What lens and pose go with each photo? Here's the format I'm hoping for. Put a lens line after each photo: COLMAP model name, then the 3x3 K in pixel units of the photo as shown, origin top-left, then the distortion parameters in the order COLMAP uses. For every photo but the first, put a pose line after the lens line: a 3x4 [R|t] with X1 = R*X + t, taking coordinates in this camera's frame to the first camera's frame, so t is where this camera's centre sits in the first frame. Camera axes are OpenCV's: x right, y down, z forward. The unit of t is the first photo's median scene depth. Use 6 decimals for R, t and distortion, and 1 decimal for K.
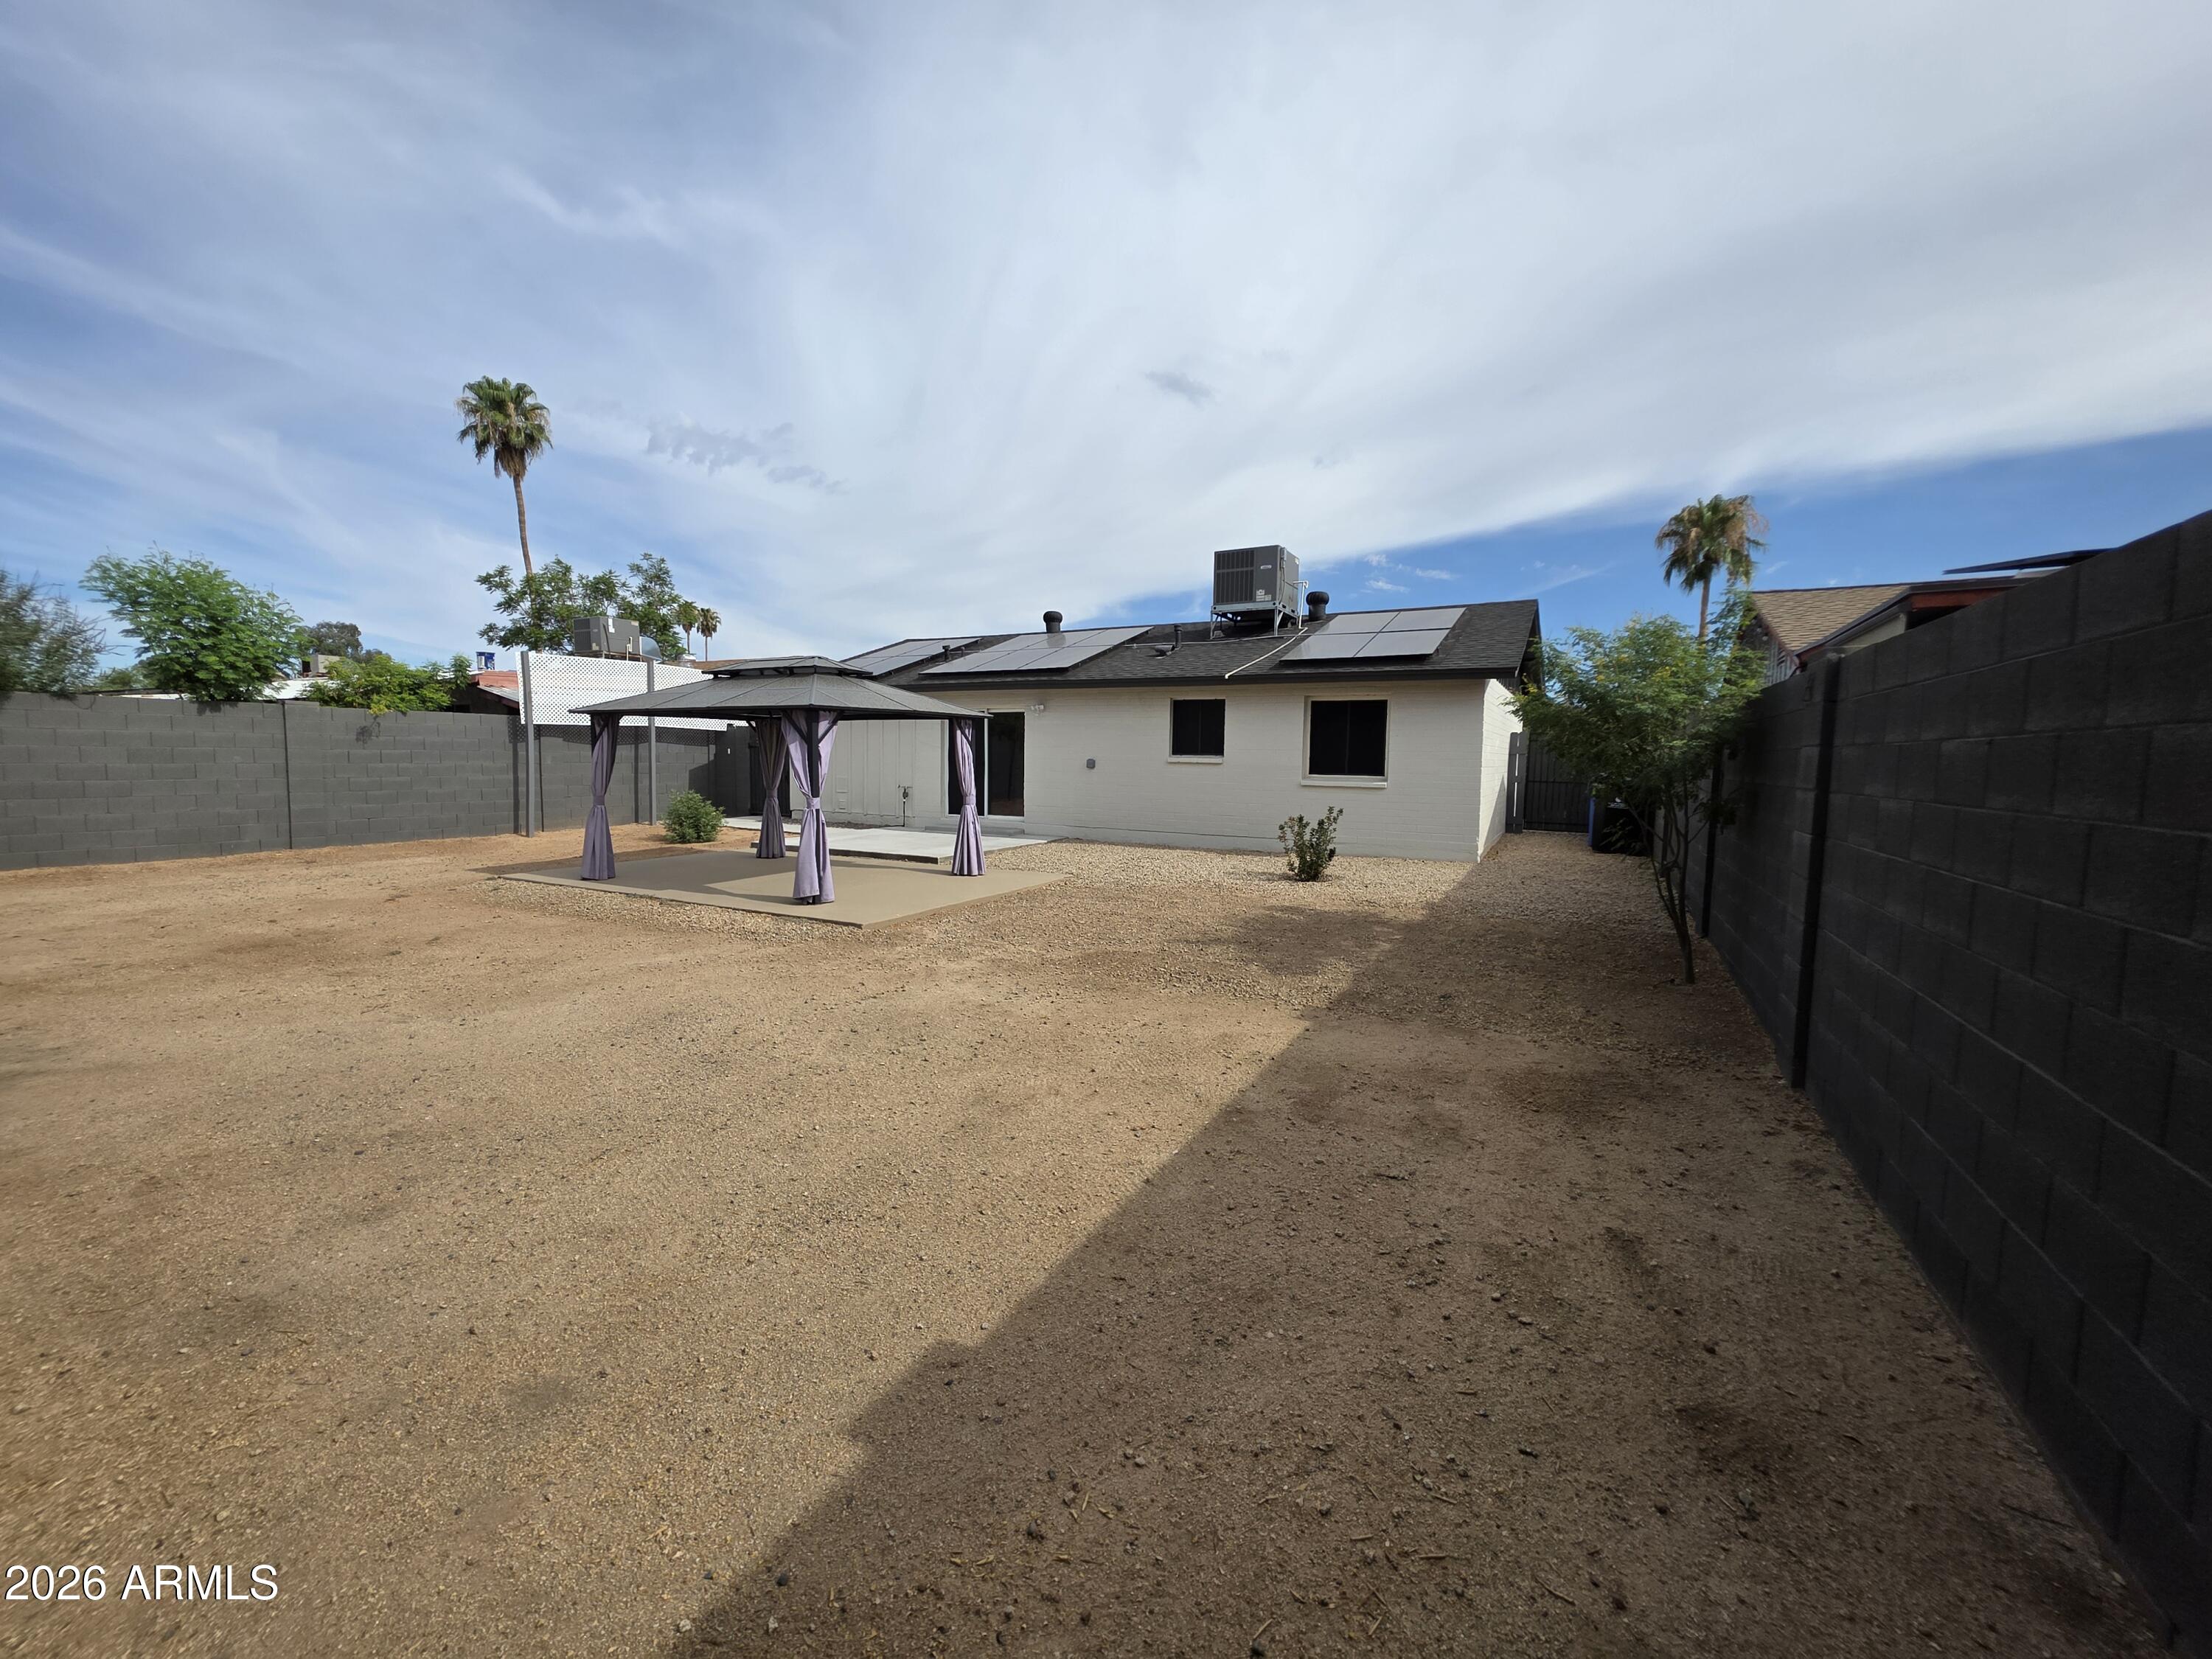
lens RADIAL K [[876.2, 0, 1100.9], [0, 876.2, 824.2], [0, 0, 1]] dist [0.002473, -0.000257]
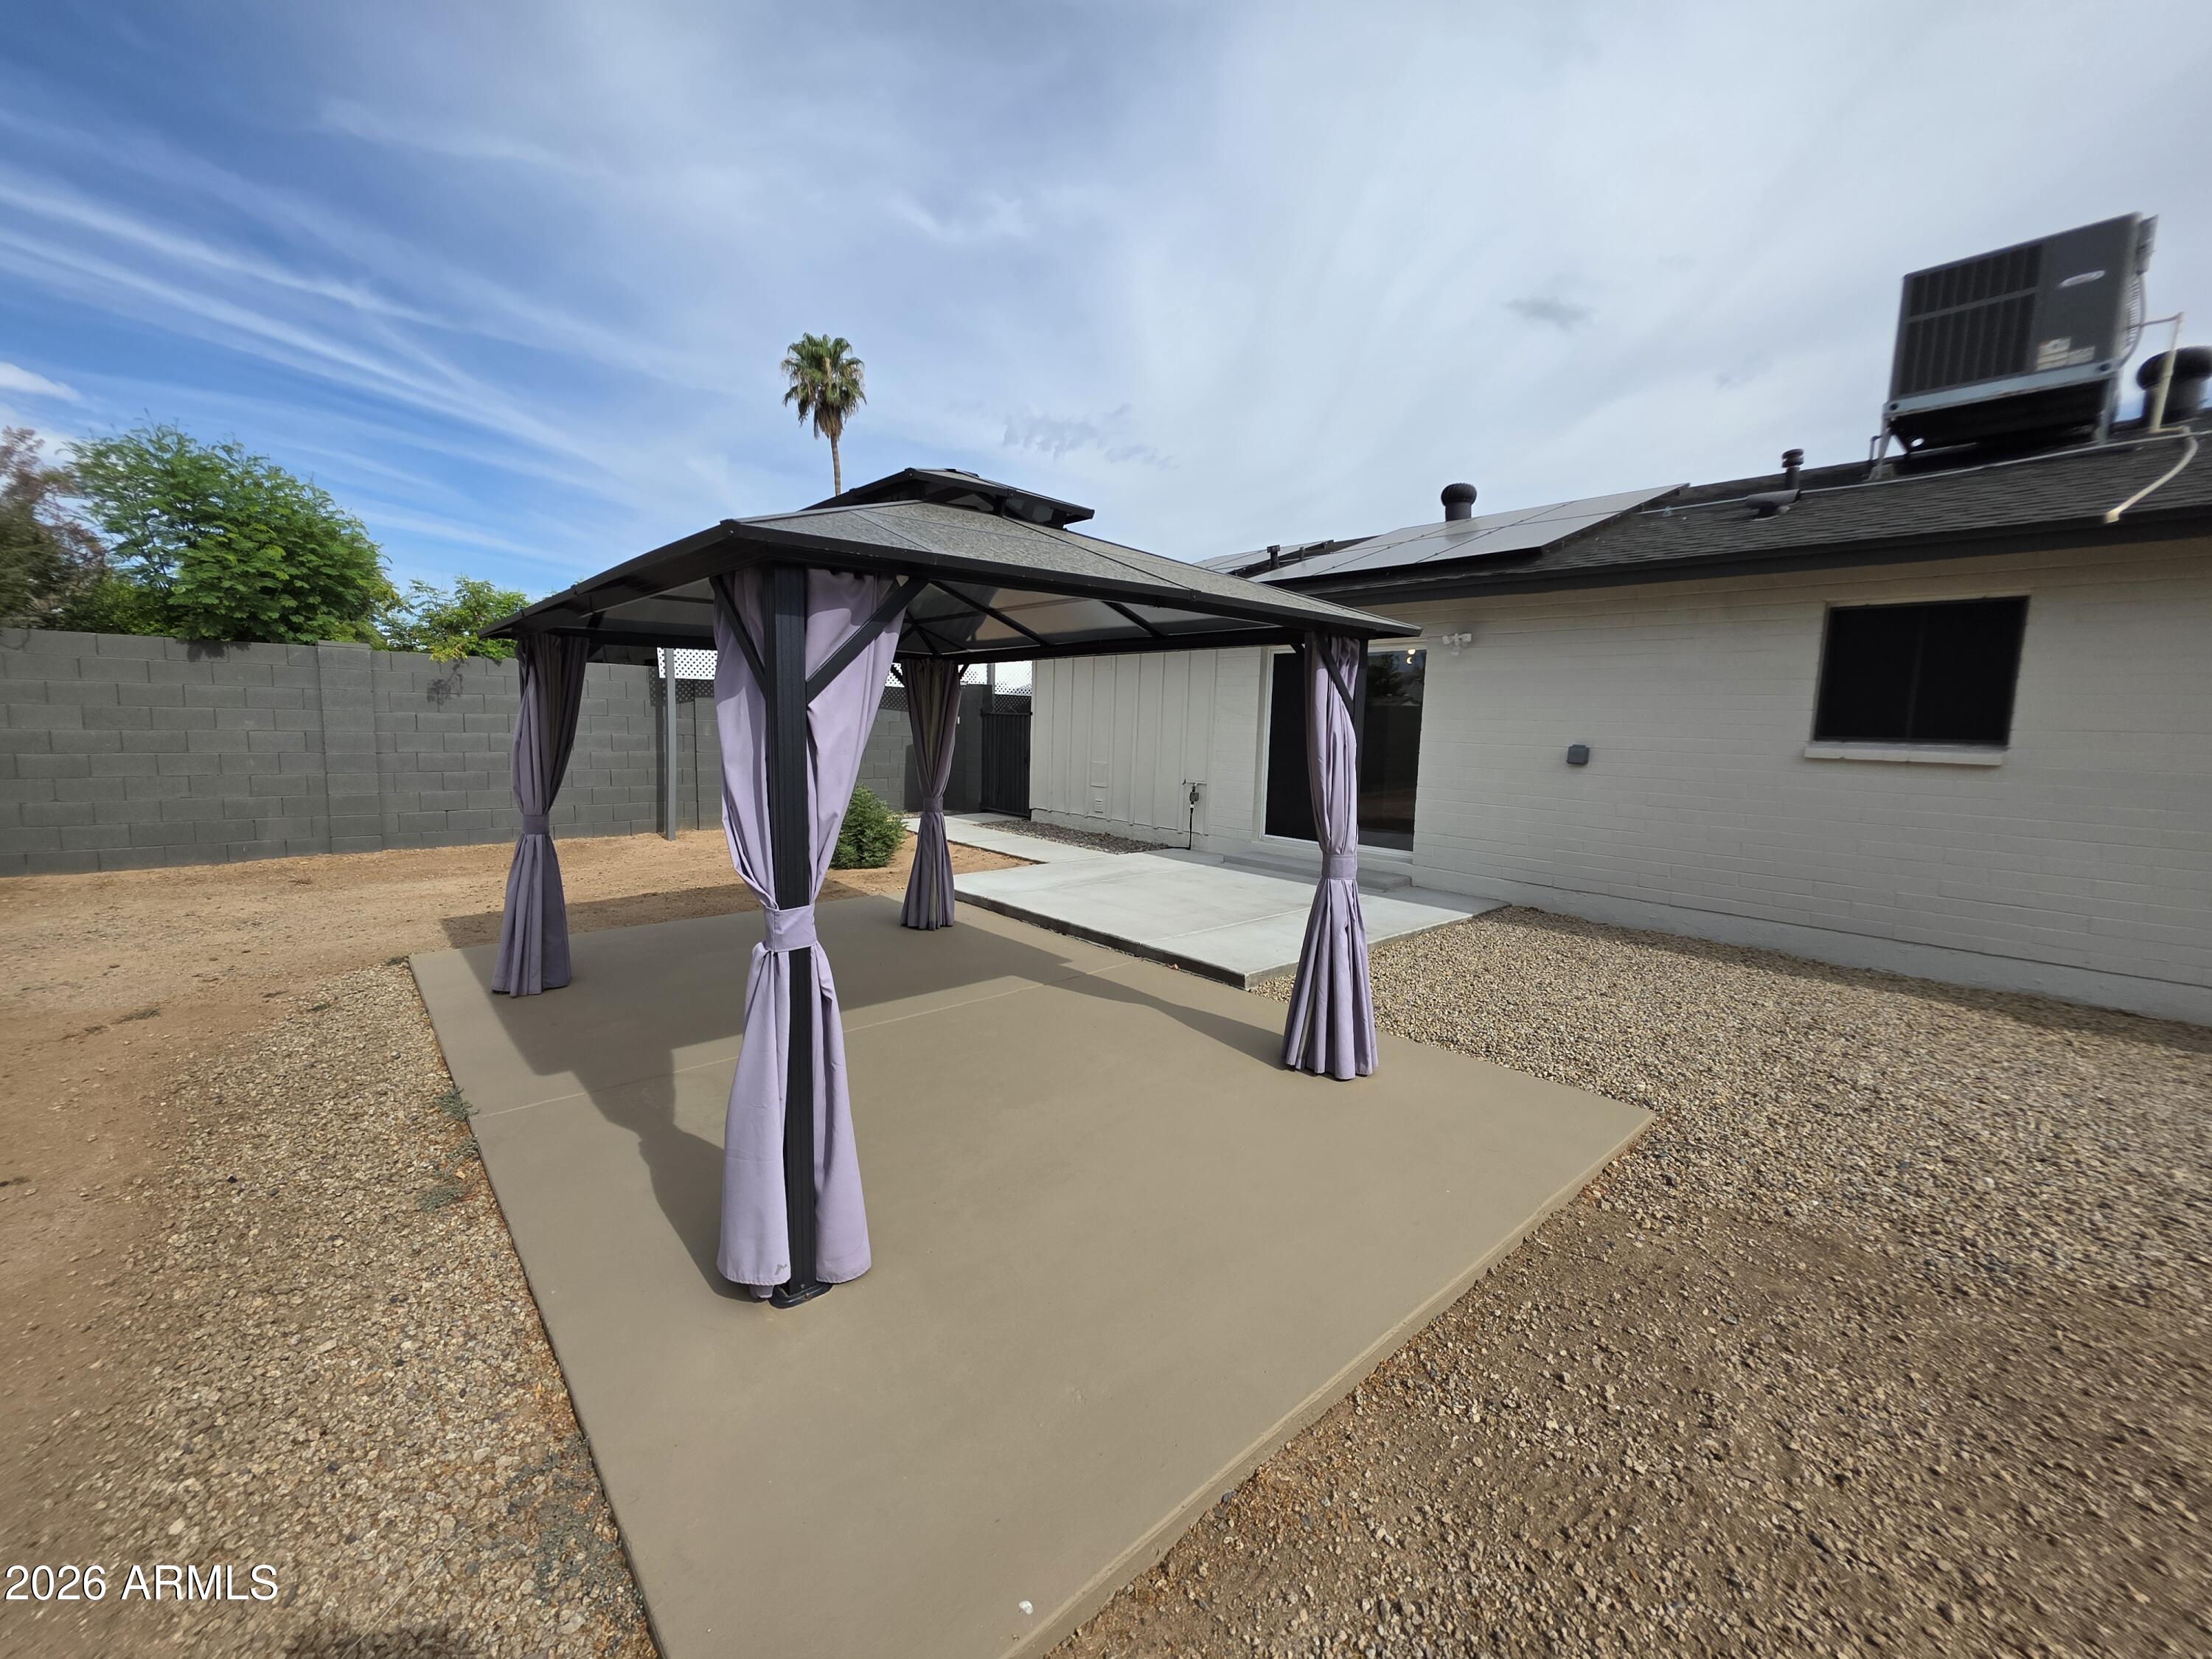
lens RADIAL K [[879.6, 0, 1099.1], [0, 879.6, 823.6], [0, 0, 1]] dist [0.000447, -0.000301]
pose [[0.936559, 0.051581, -0.346694, -0.083324], [-0.040606, 0.998420, 0.038851, -0.039390], [0.348150, -0.022309, 0.937173, 0.455375]]
